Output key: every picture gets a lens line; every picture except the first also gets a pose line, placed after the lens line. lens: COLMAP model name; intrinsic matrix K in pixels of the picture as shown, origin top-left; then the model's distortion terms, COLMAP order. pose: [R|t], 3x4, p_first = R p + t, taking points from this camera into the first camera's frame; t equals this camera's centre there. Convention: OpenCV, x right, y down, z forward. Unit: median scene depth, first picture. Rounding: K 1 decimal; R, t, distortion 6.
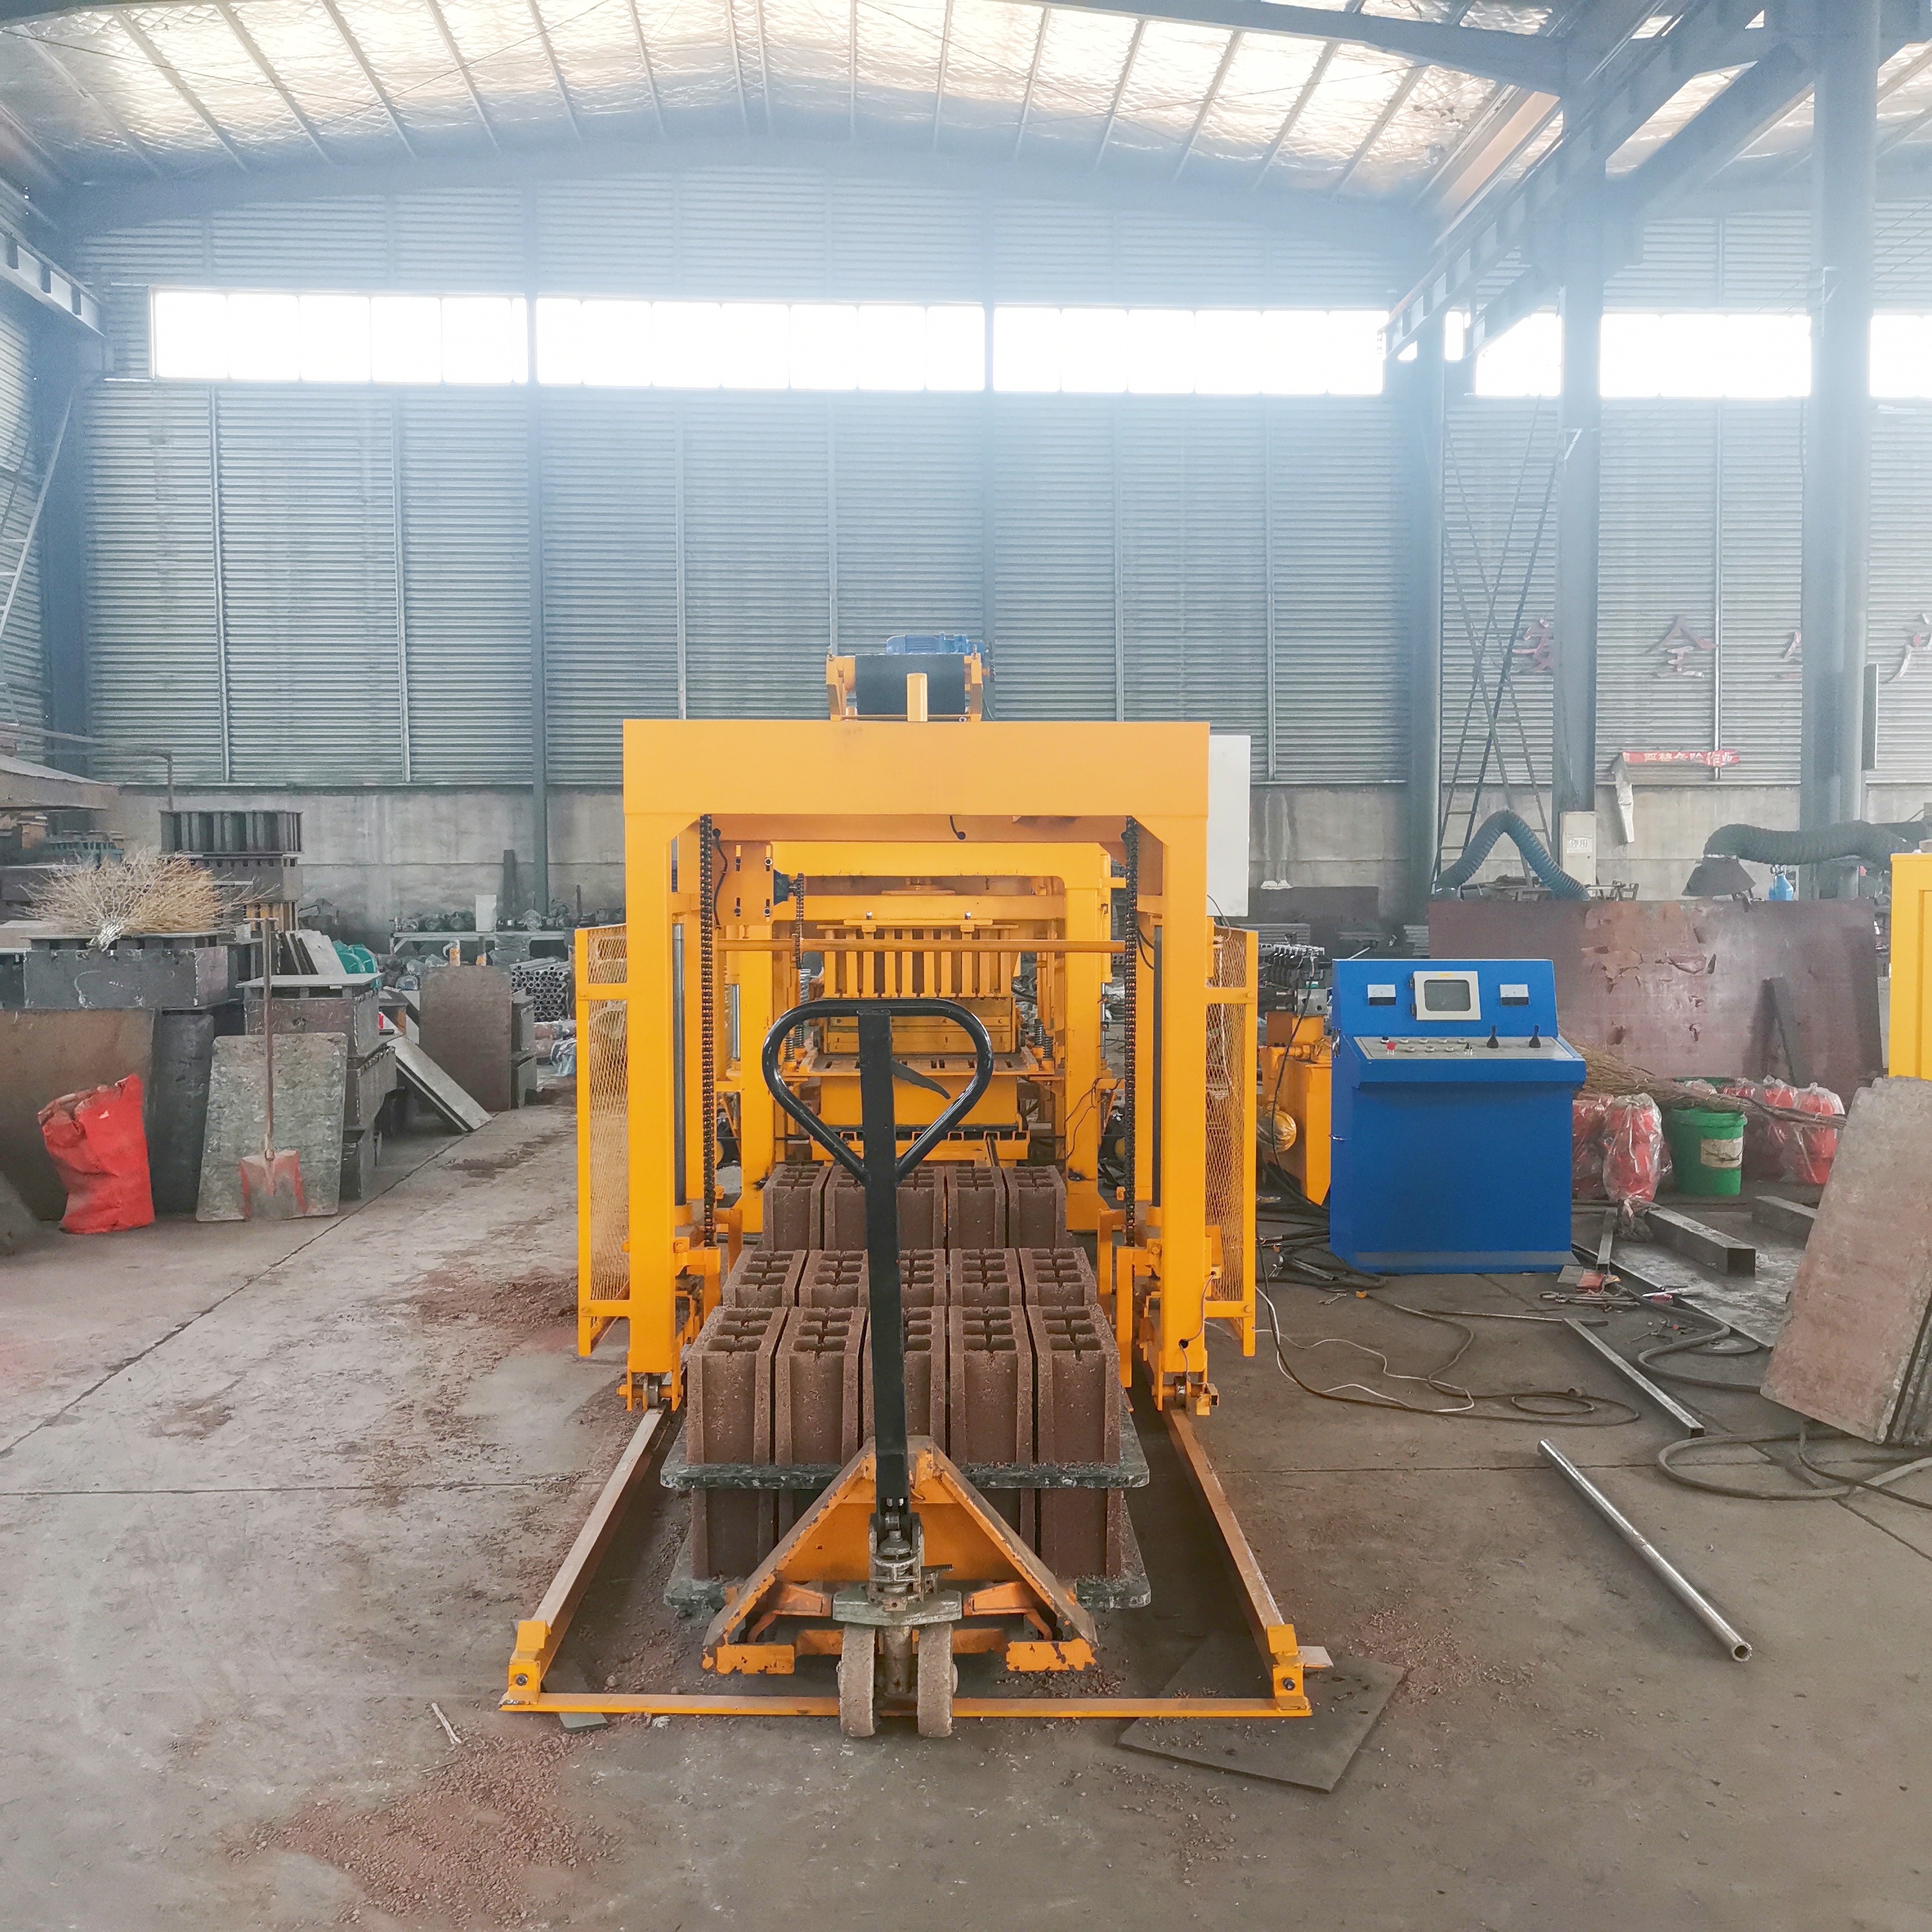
lens RADIAL K [[1923.2, 0, 972.2], [0, 1923.2, 971.8], [0, 0, 1]] dist [0.030942, 0.000000]
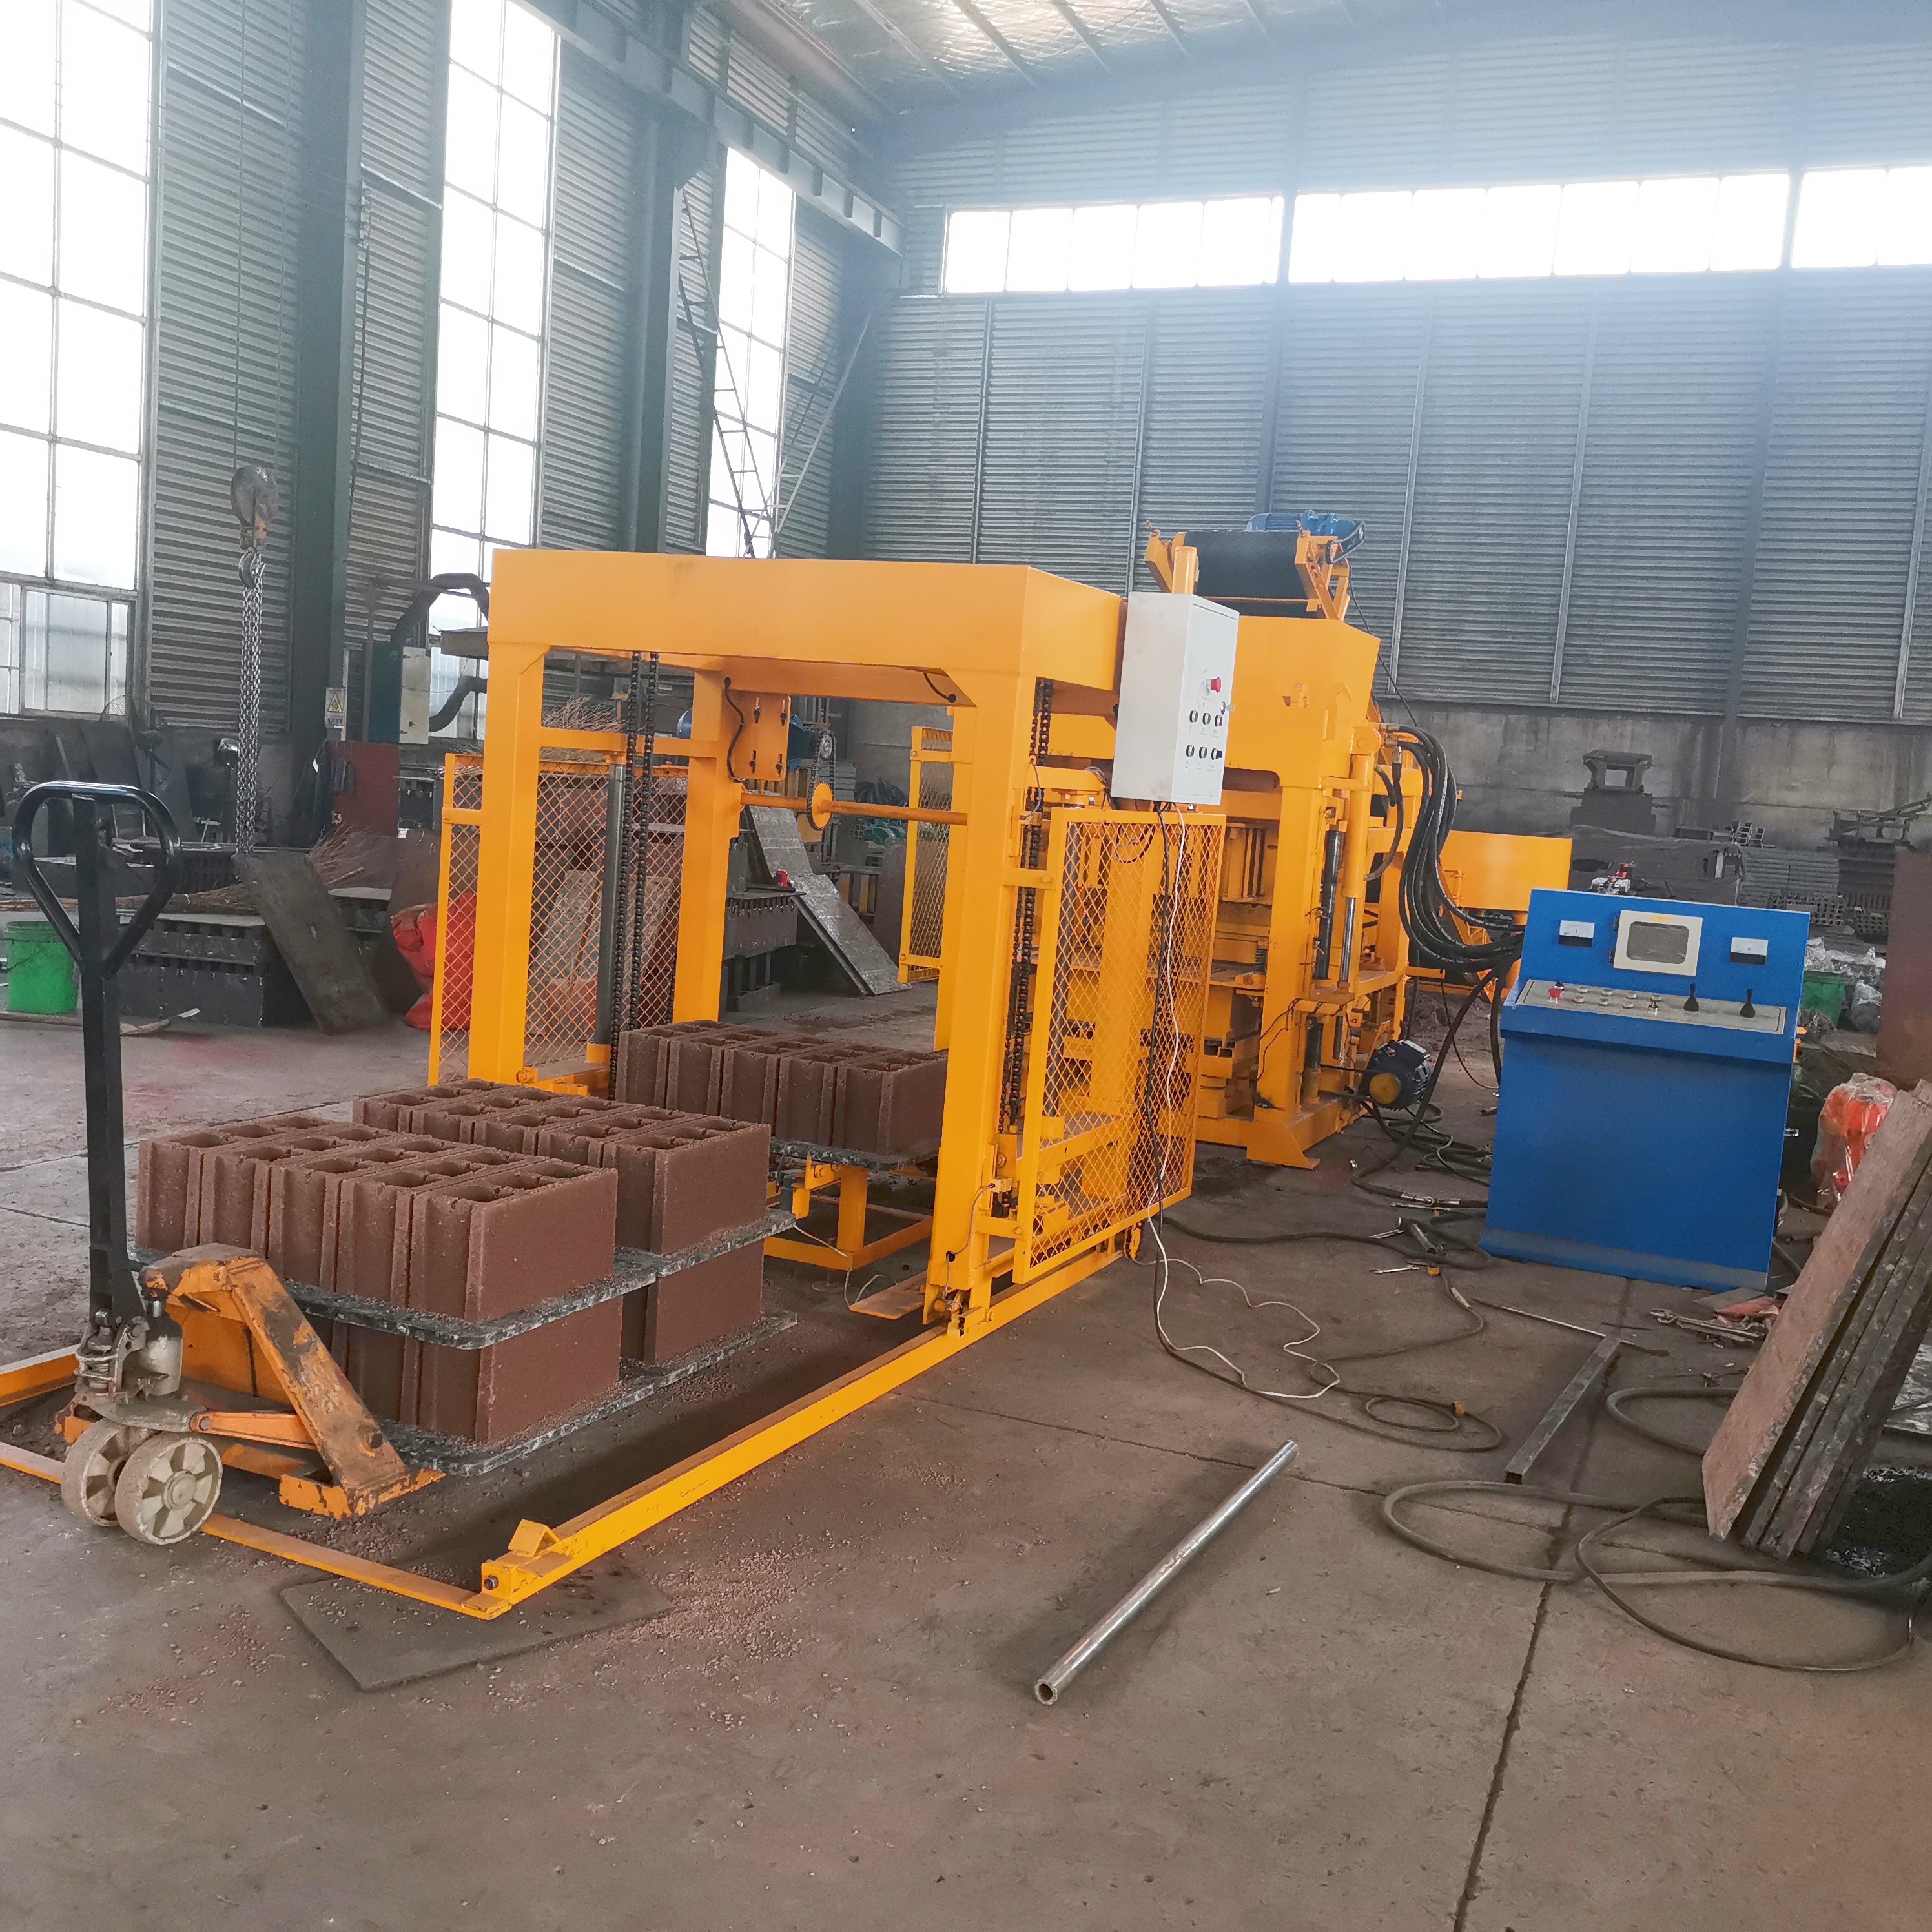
lens RADIAL K [[1923.2, 0, 975.8], [0, 1923.2, 967.7], [0, 0, 1]] dist [0.030942, 0.000000]
pose [[0.900697, 0.112367, -0.419664, 0.094207], [-0.096586, 0.993590, 0.058743, 0.000728], [0.423575, -0.012376, 0.905777, 0.036300]]
